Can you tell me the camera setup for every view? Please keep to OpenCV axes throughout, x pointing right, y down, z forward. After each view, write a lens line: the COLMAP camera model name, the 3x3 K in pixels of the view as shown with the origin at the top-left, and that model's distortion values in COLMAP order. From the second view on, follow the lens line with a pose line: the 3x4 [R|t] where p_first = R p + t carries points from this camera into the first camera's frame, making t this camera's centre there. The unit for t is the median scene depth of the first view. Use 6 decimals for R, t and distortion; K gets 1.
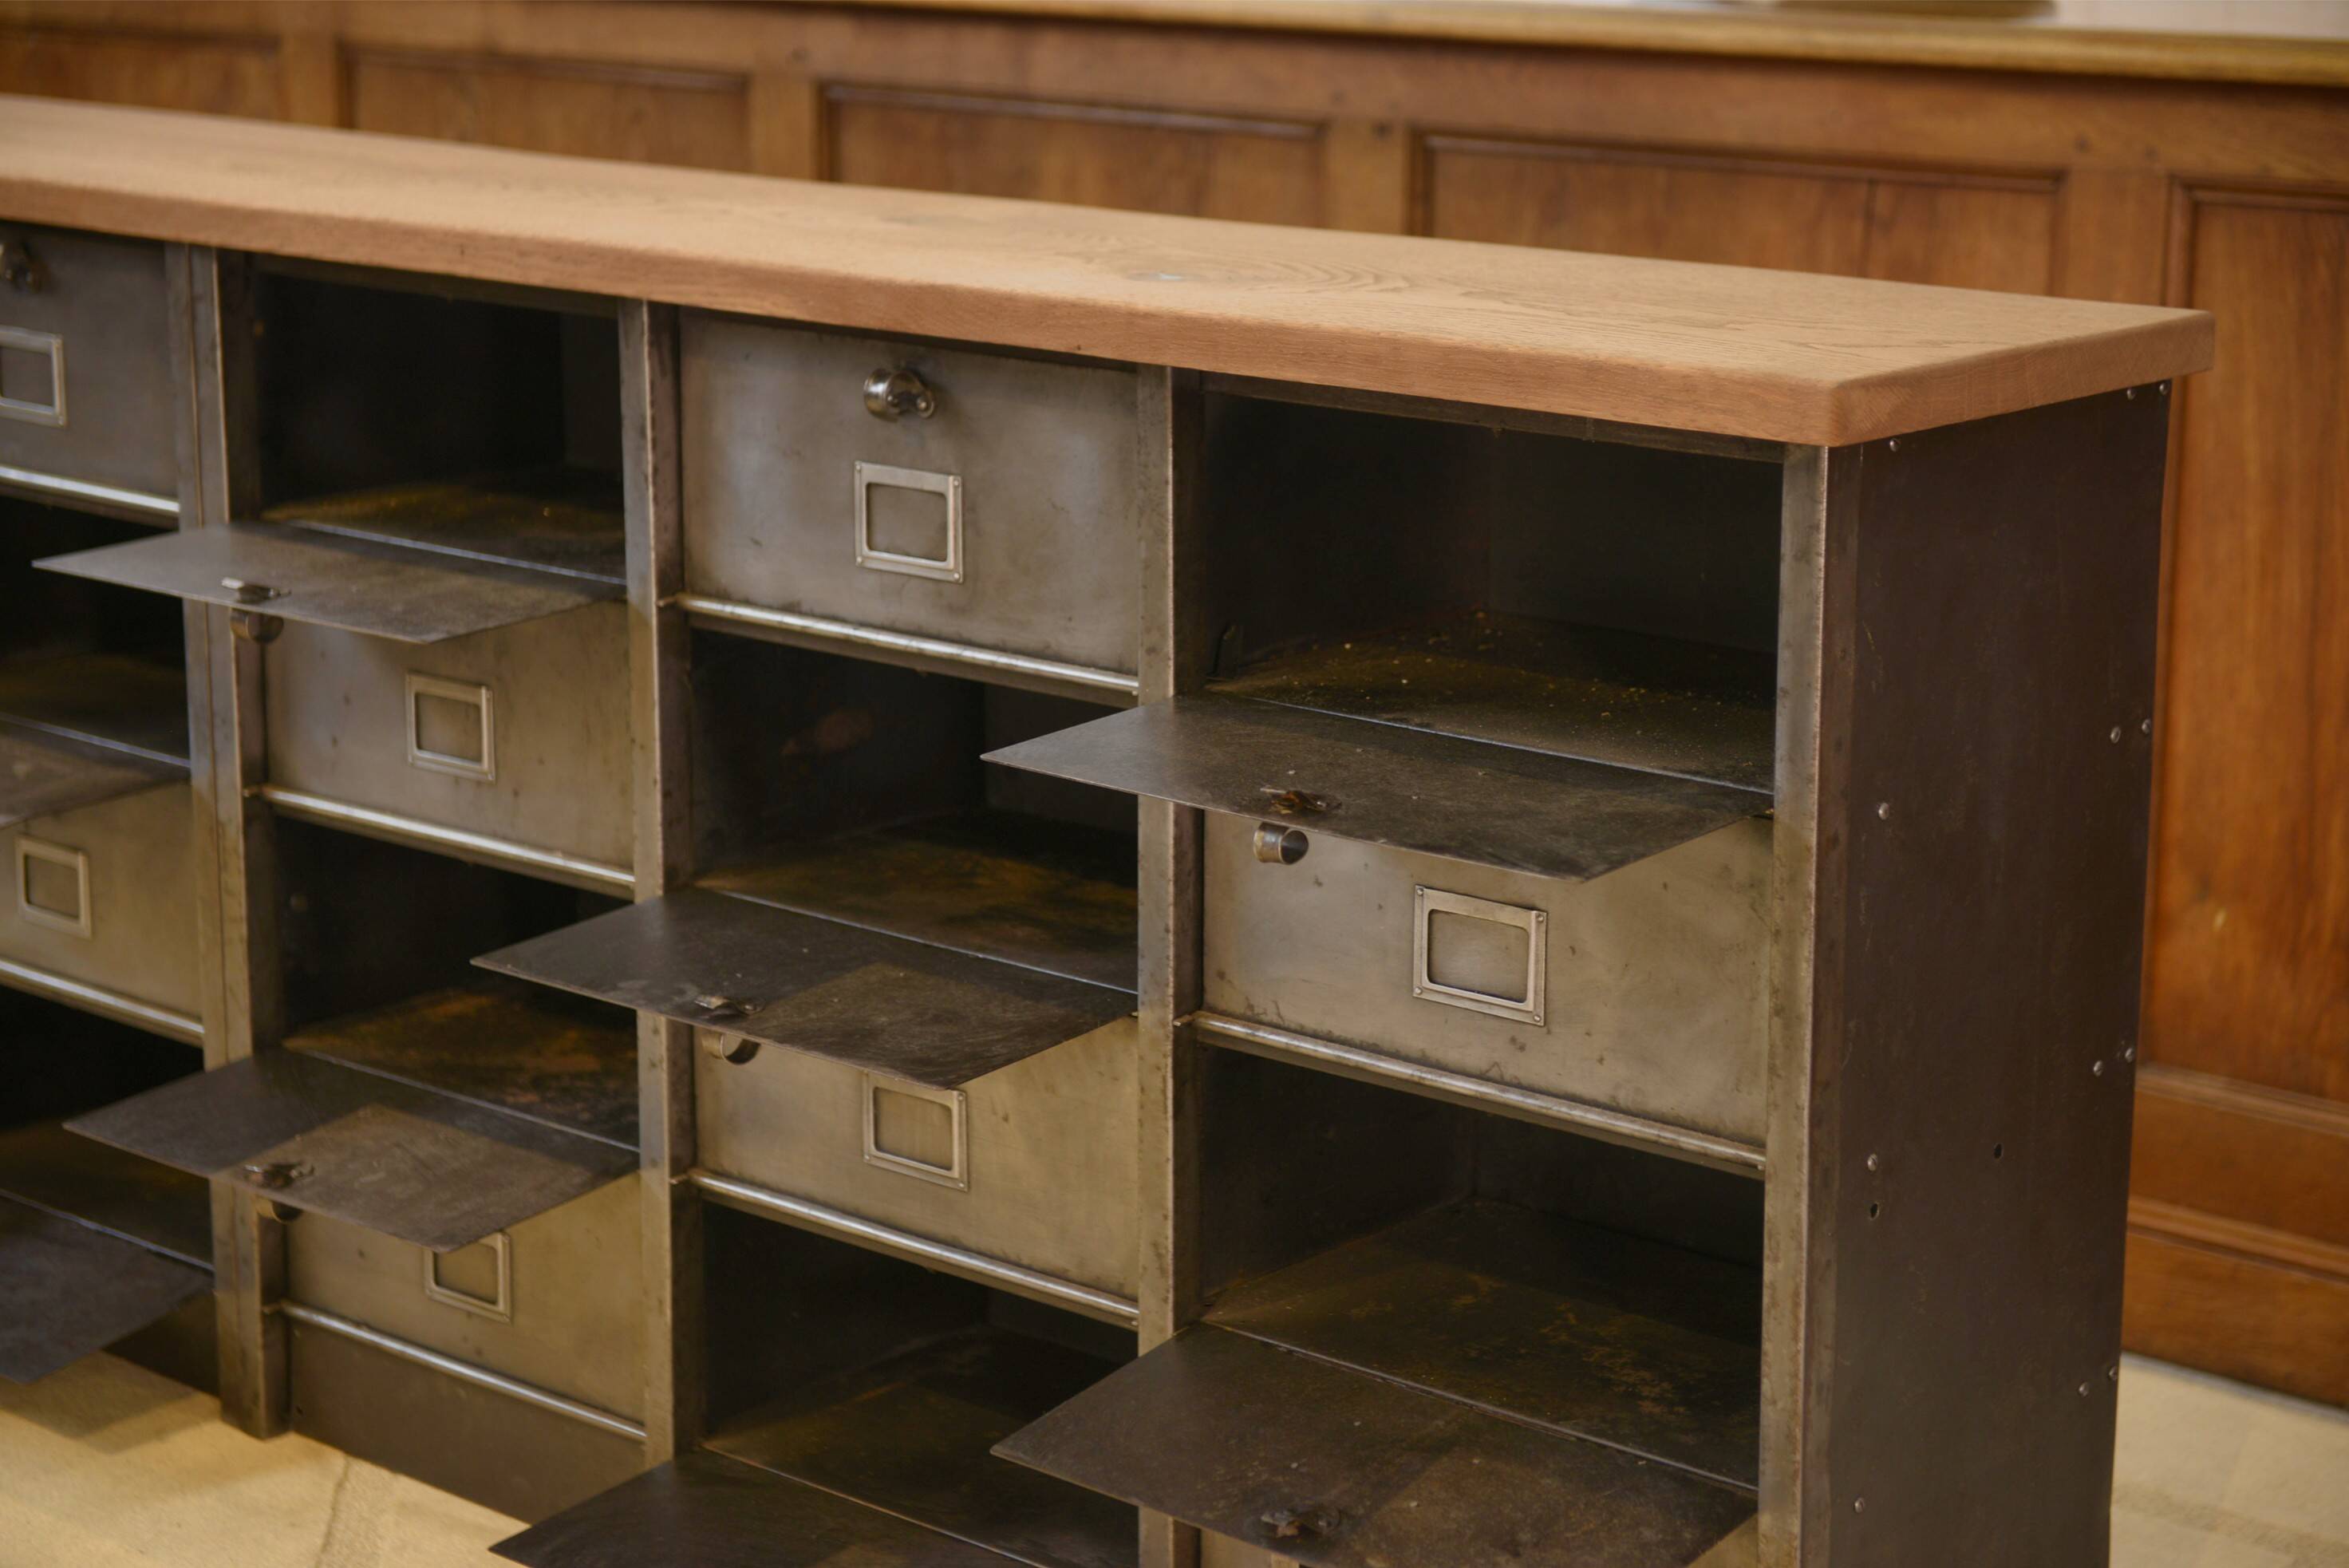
lens RADIAL K [[4458.0, 0, 1174.5], [0, 4458.0, 784.0], [0, 0, 1]] dist [0.146736, -0.406267]
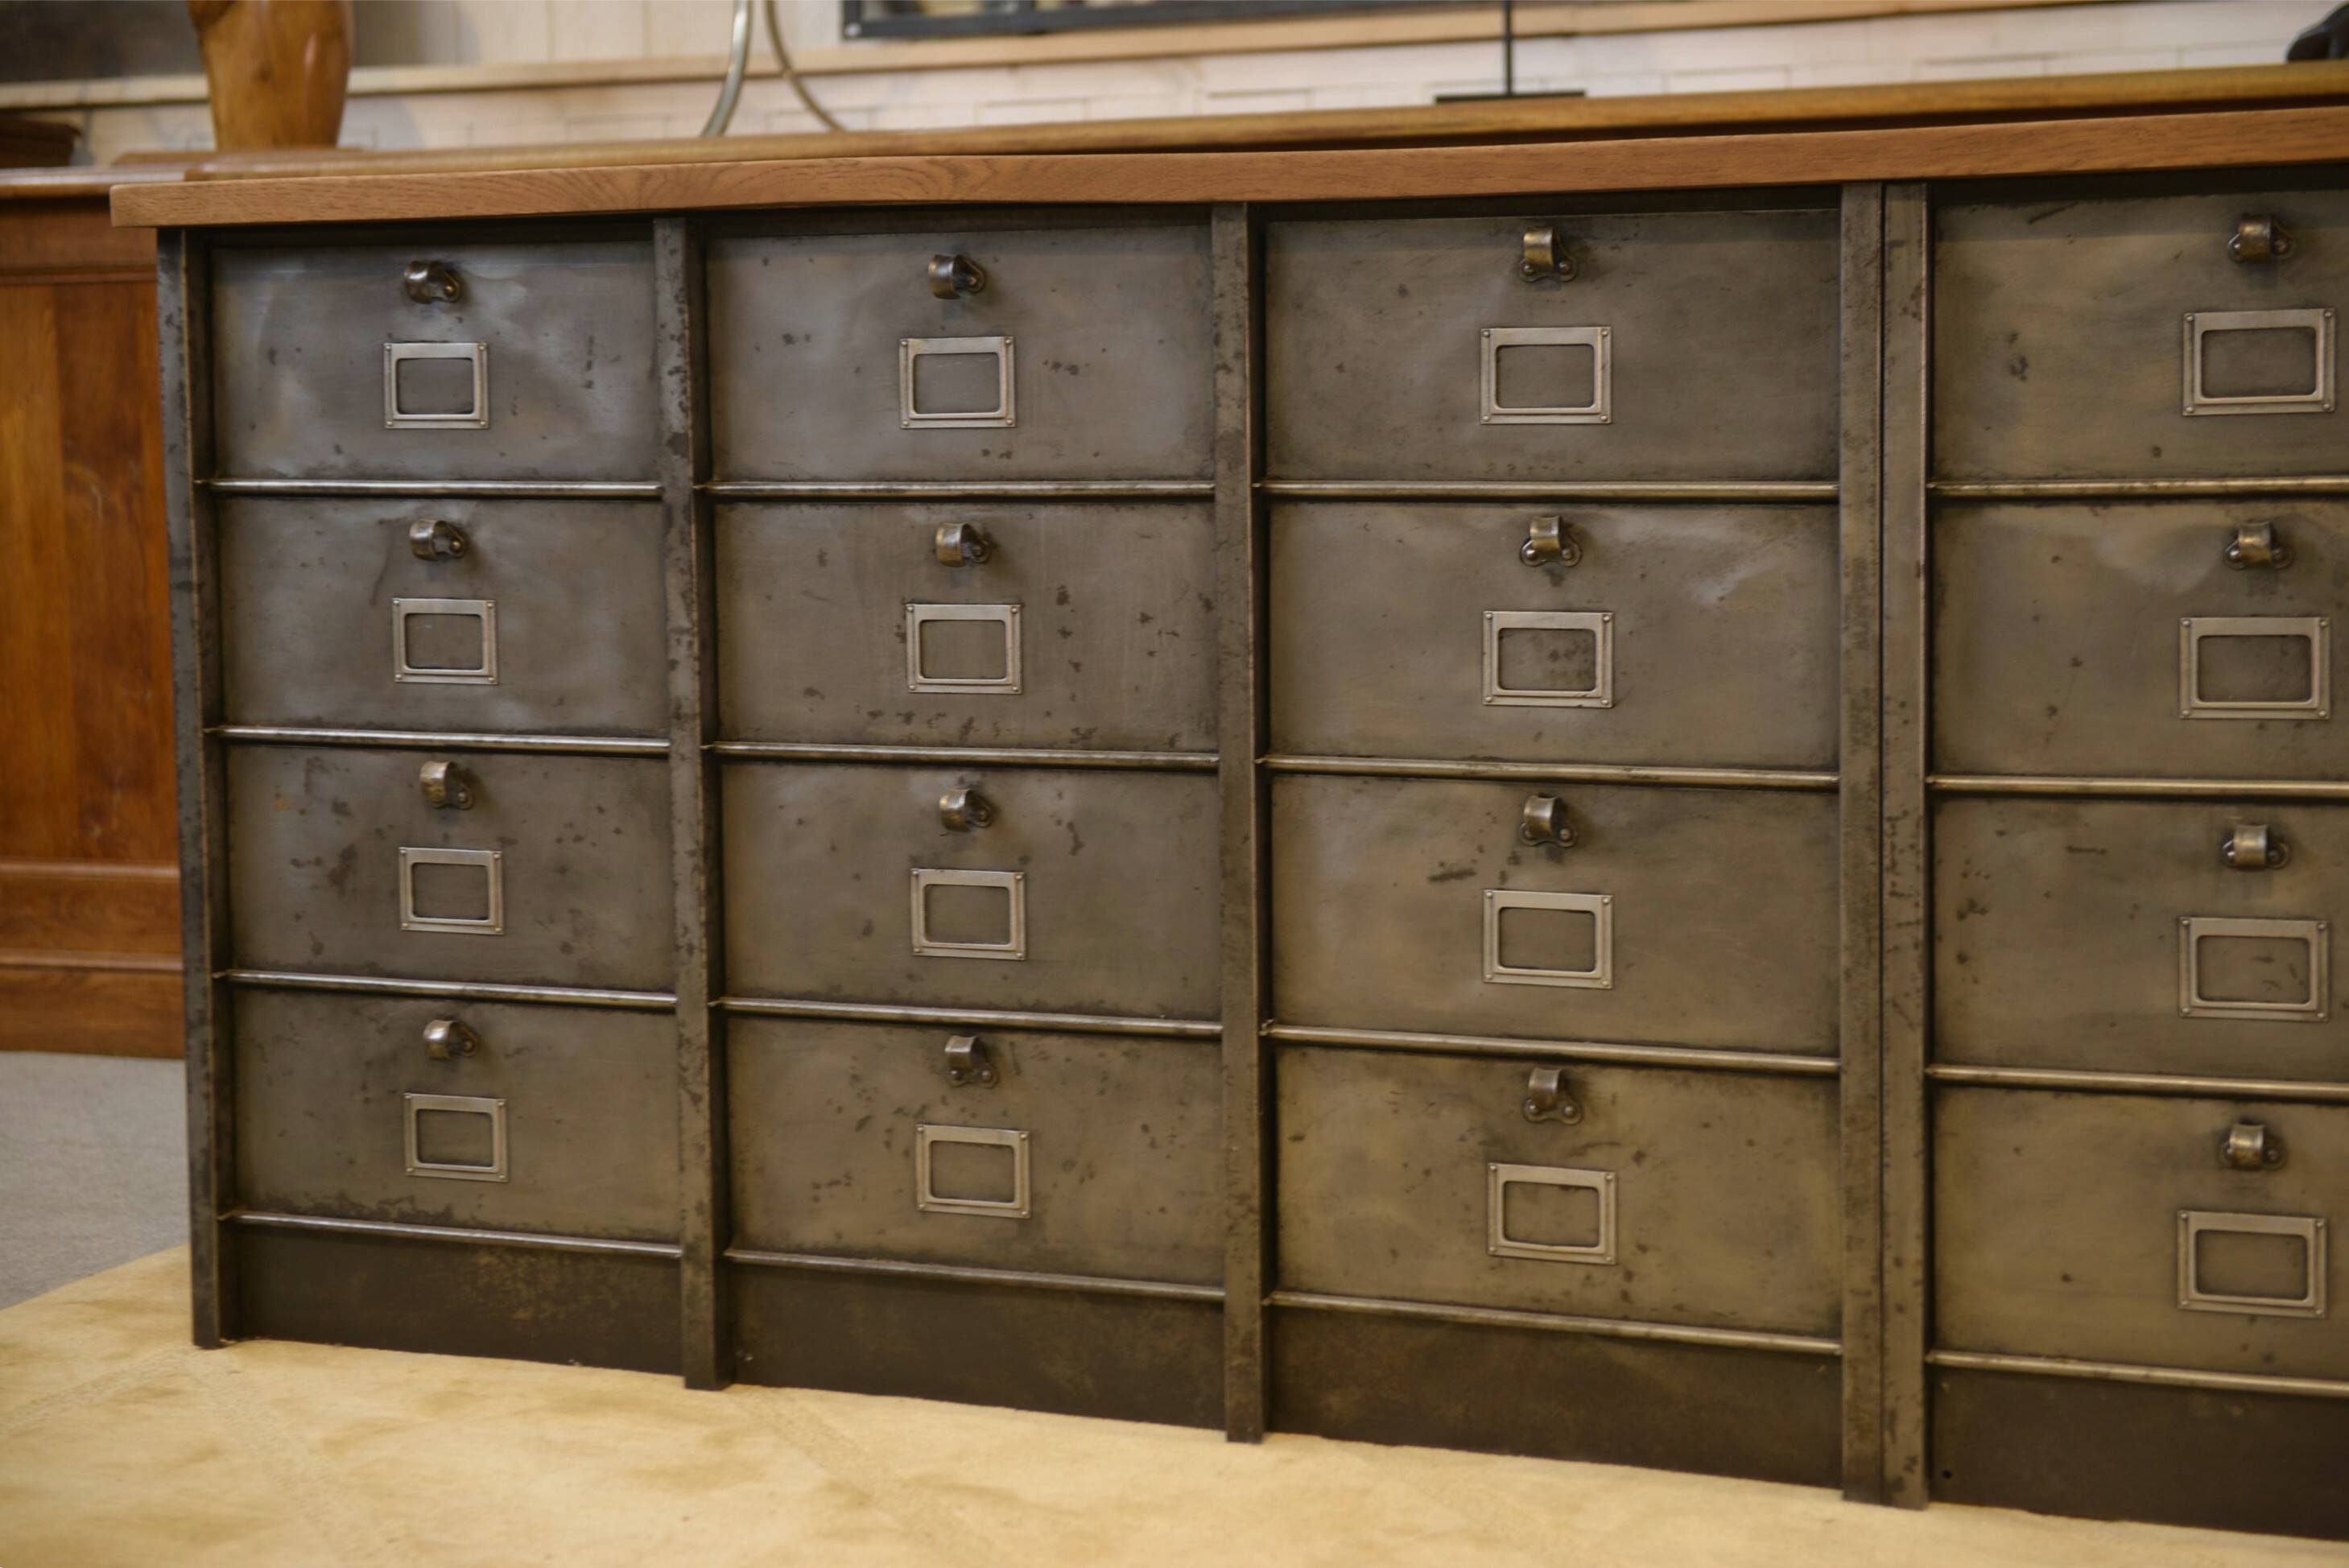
lens RADIAL K [[4047.6, 0, 1174.5], [0, 4047.6, 784.0], [0, 0, 1]] dist [0.156008, -0.261155]
pose [[0.944711, -0.055124, 0.323238, -0.706982], [0.095693, 0.989205, -0.110980, 0.091441], [-0.313631, 0.135775, 0.939788, 0.293377]]
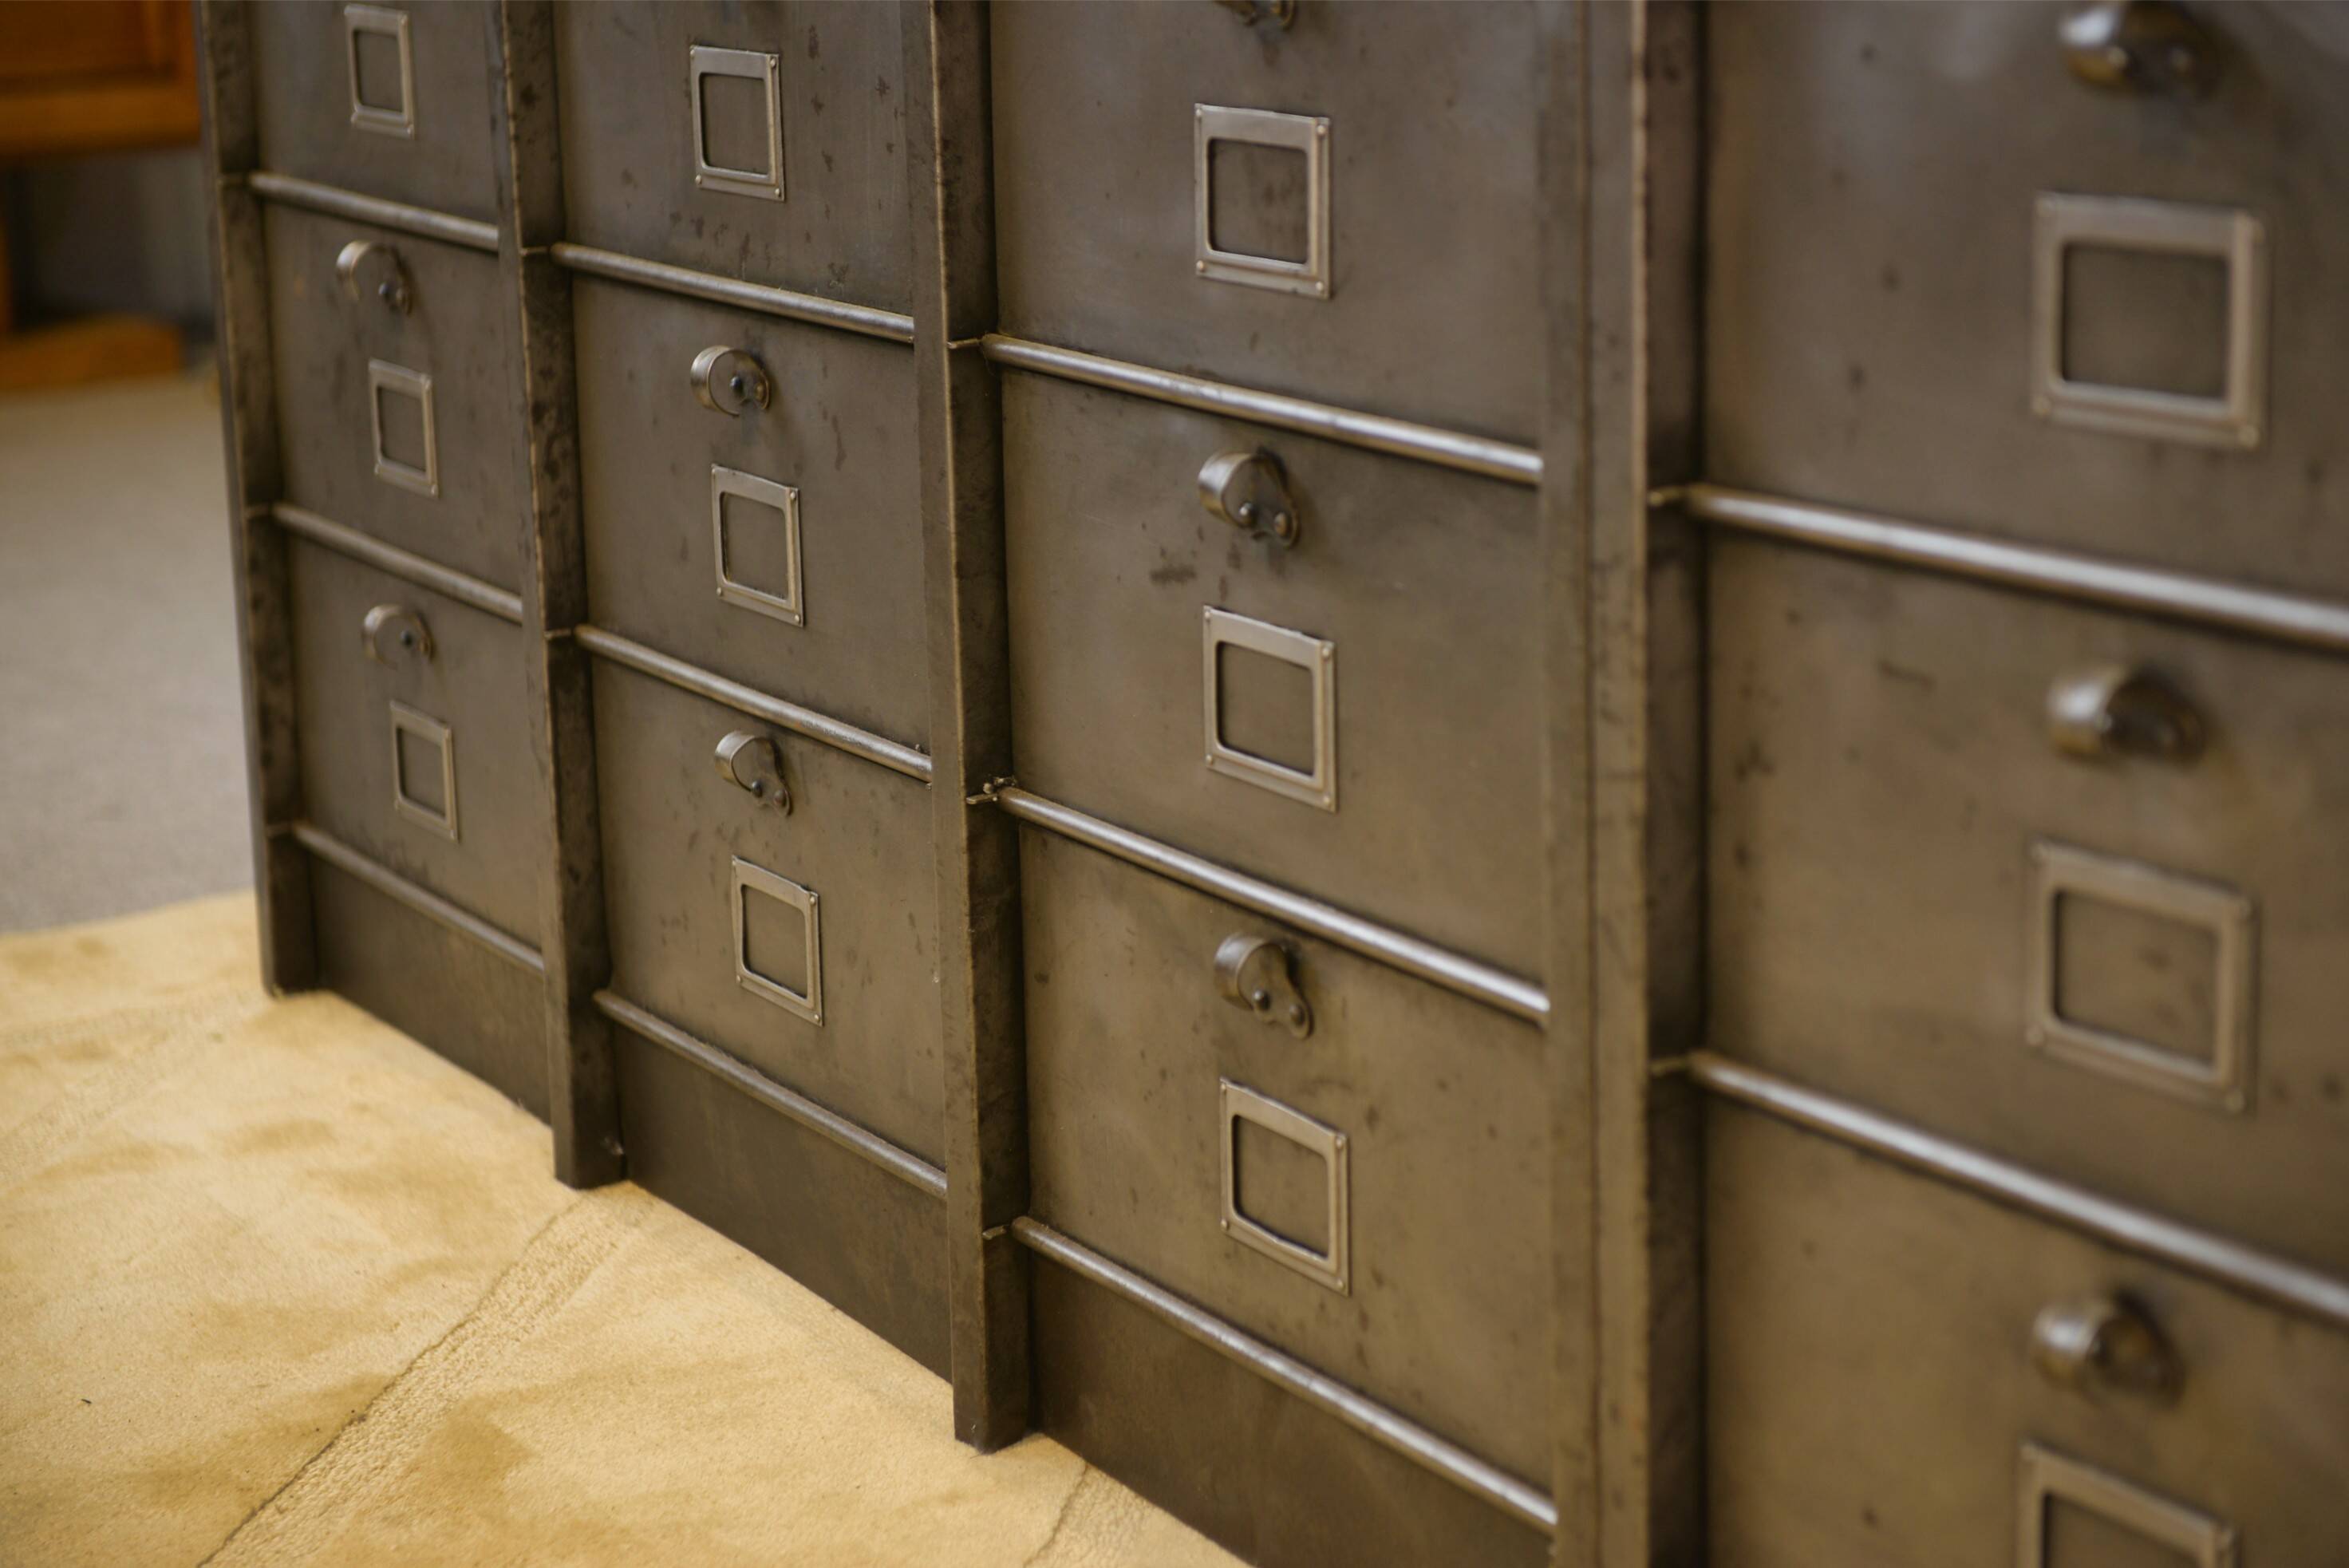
lens RADIAL K [[4458.0, 0, 1174.5], [0, 4458.0, 784.0], [0, 0, 1]] dist [0.146736, -0.406267]
pose [[0.956266, 0.034478, -0.290460, -0.135800], [-0.031910, 0.999399, 0.013571, 0.029986], [0.290753, -0.003709, 0.956791, 0.619438]]
